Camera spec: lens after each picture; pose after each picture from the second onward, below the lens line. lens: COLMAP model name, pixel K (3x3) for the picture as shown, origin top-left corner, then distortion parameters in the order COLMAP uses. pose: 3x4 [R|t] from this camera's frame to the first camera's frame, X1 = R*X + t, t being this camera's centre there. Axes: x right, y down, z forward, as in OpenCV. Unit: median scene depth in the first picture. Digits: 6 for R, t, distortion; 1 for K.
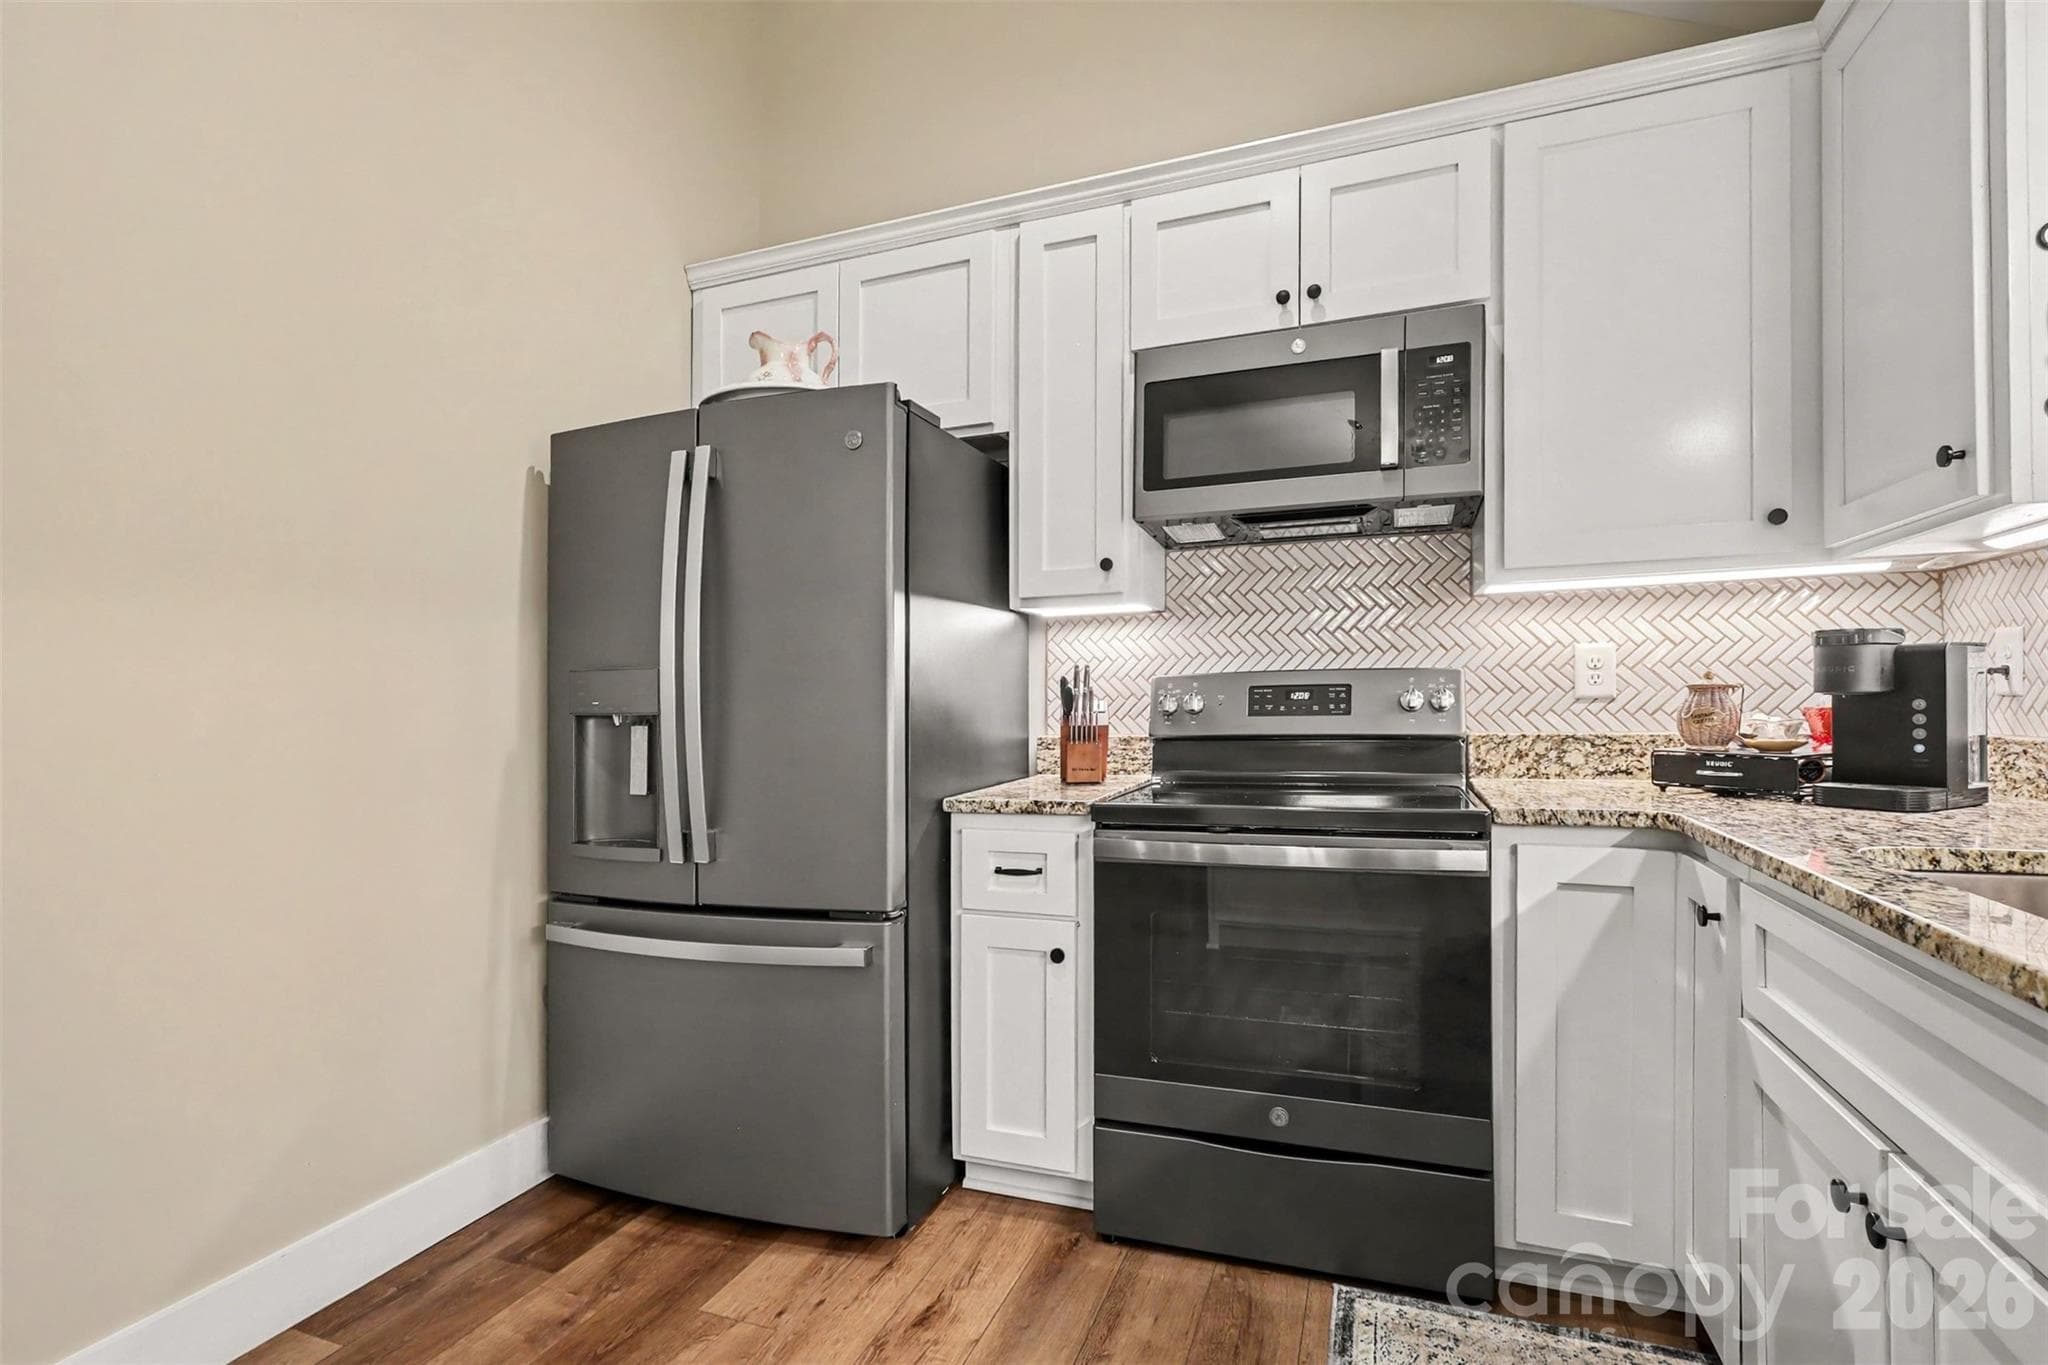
lens RADIAL K [[975.8, 0, 1021.1], [0, 975.8, 680.5], [0, 0, 1]] dist [0.000227, -0.001076]
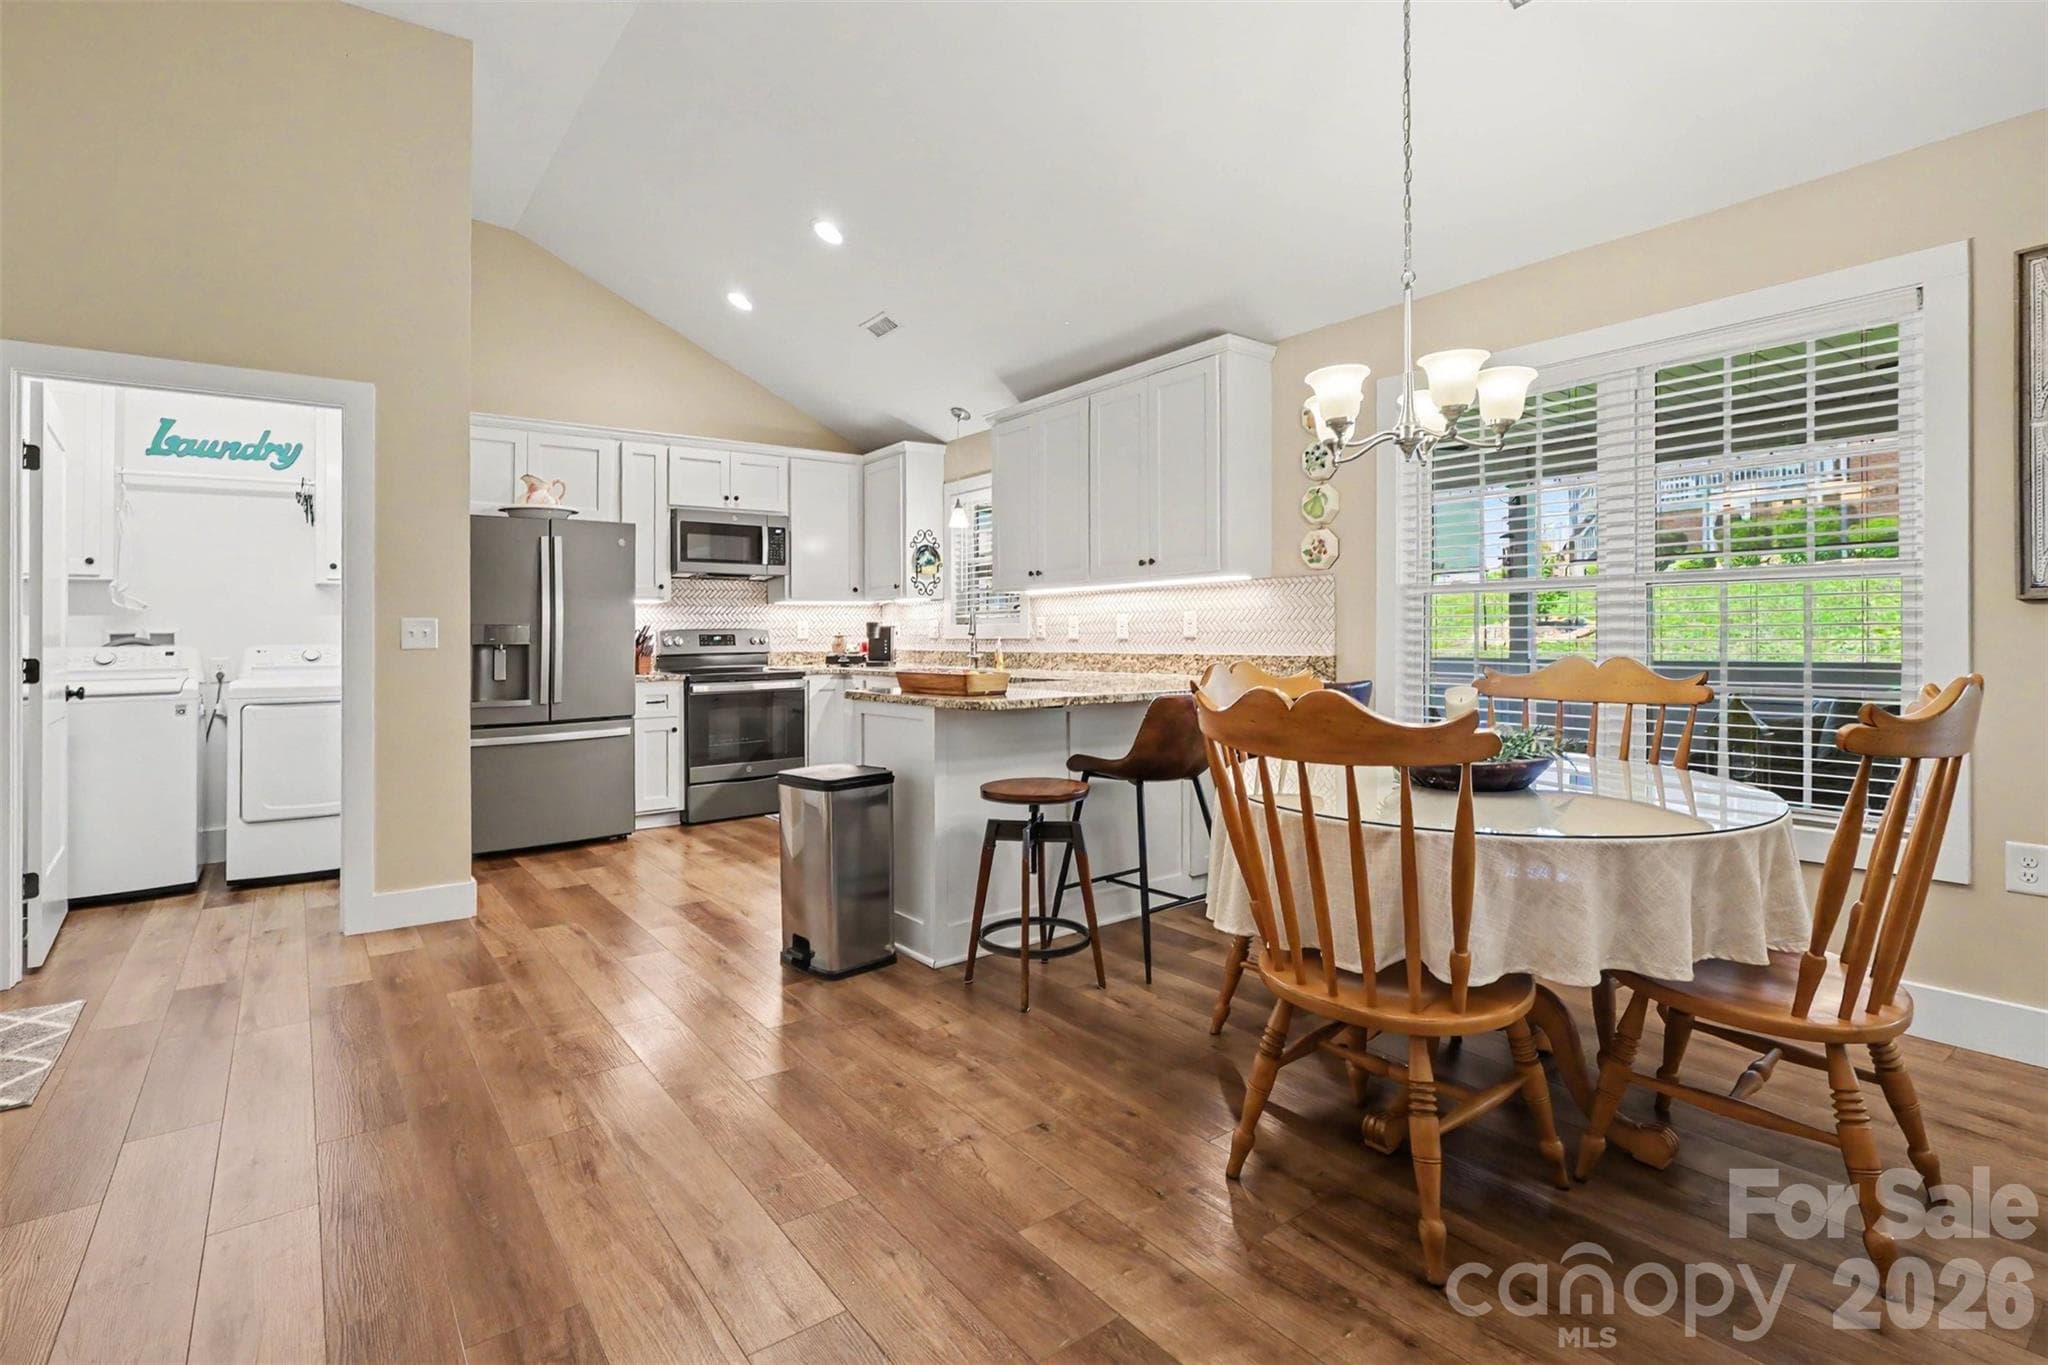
lens RADIAL K [[975.8, 0, 1017.7], [0, 975.8, 635.8], [0, 0, 1]] dist [0.000227, -0.001076]
pose [[0.533914, 0.008423, 0.845497, -1.816623], [-0.016767, 0.999859, 0.000627, -0.008493], [-0.845373, -0.014511, 0.533980, -1.341713]]
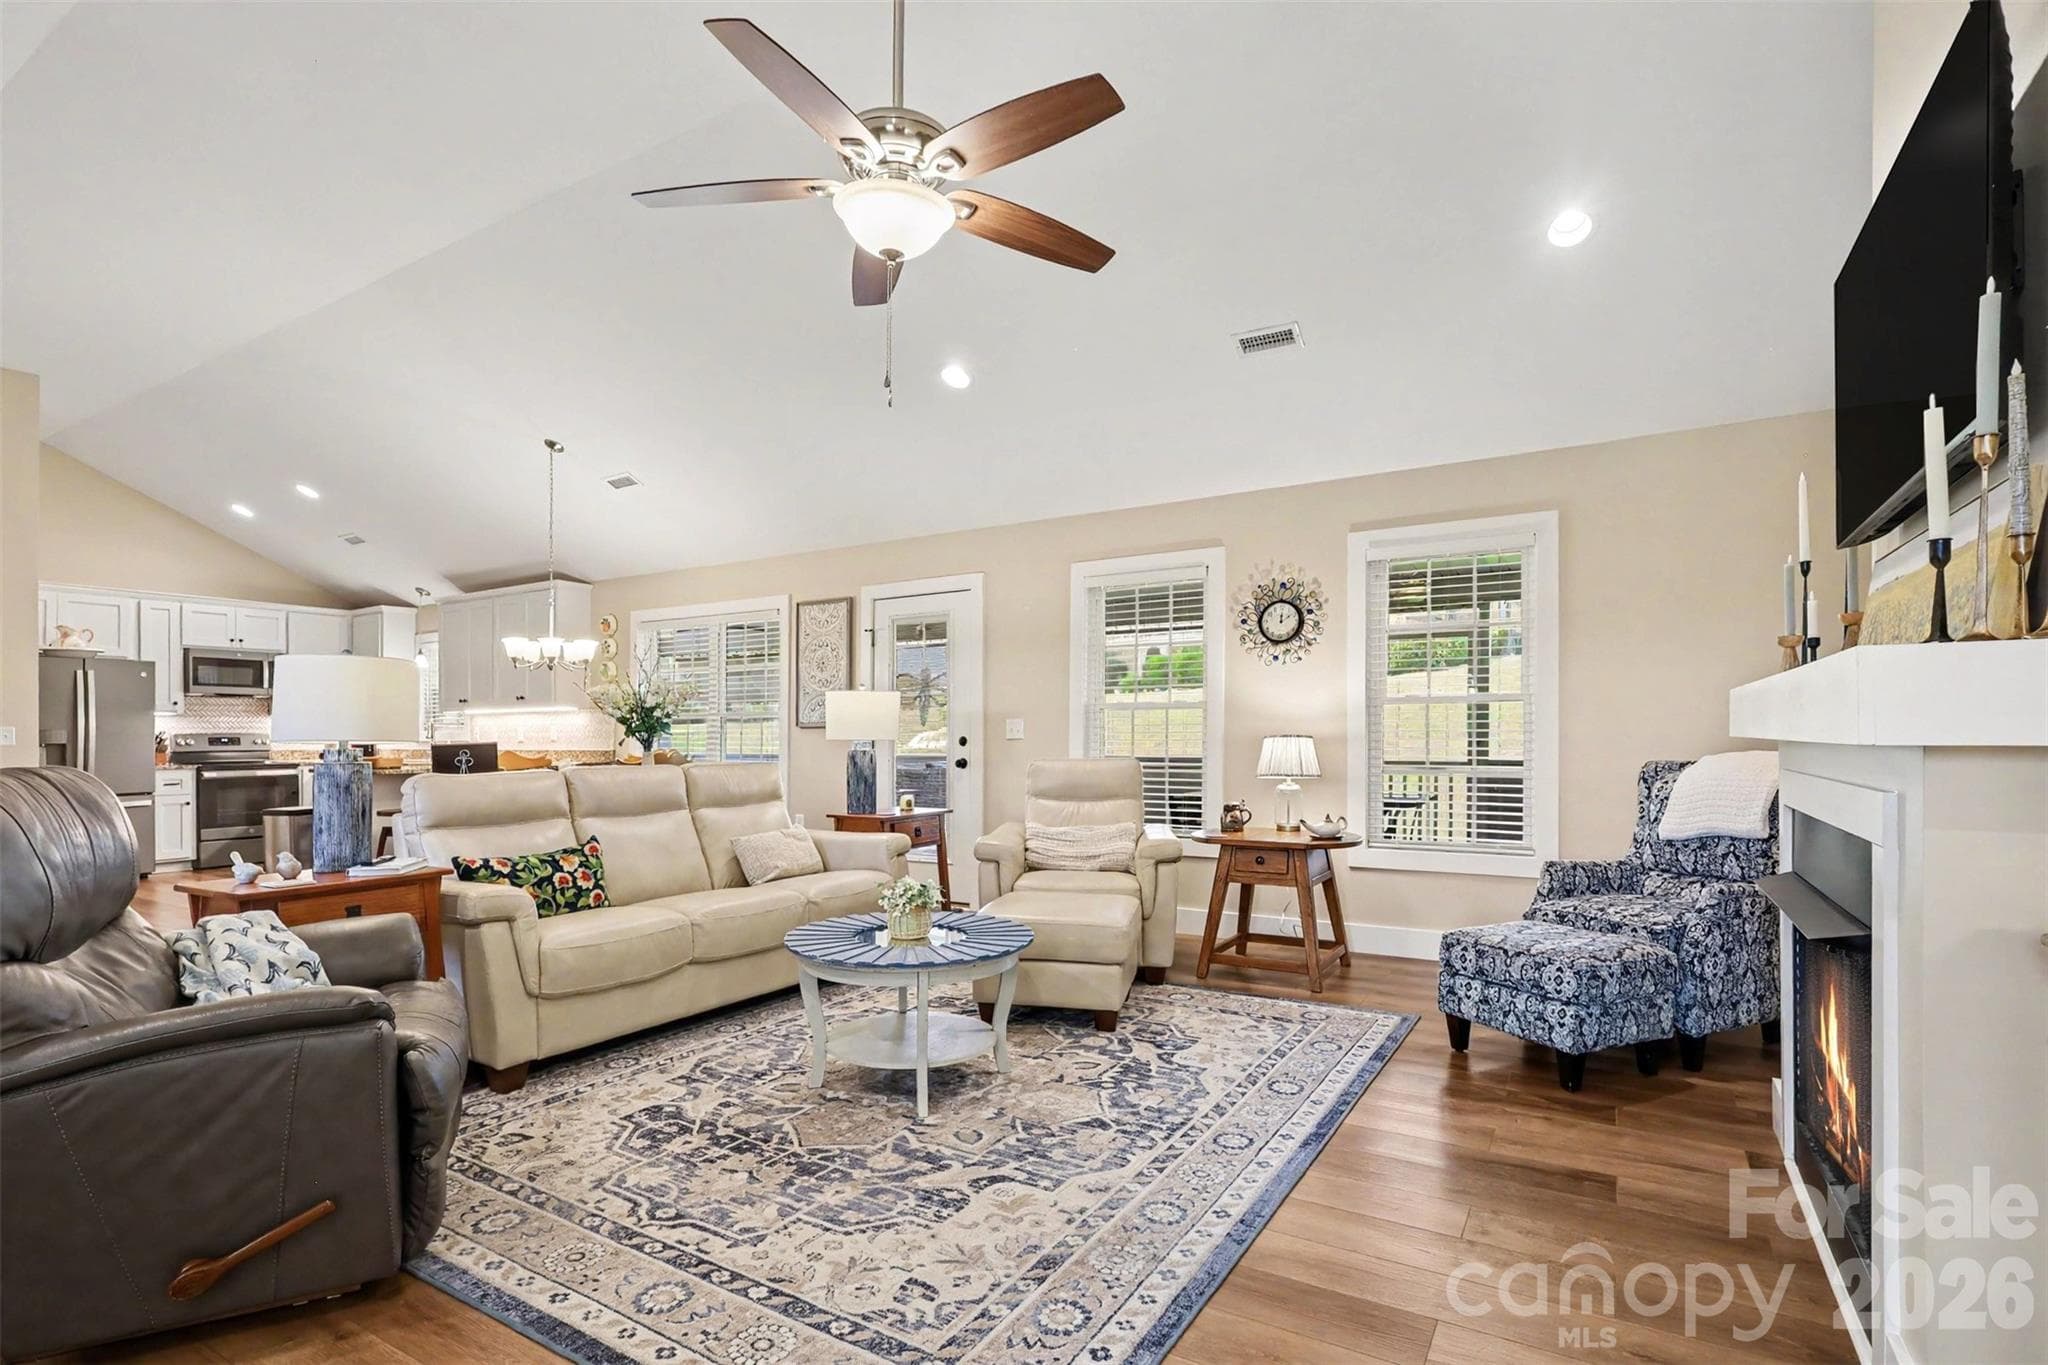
lens RADIAL K [[975.8, 0, 1025.5], [0, 975.8, 742.4], [0, 0, 1]] dist [0.000227, -0.001076]
pose [[0.173582, 0.004818, 0.984808, -3.368223], [-0.018007, 0.999836, -0.001717, -0.029176], [-0.984655, -0.017436, 0.173640, -3.152697]]
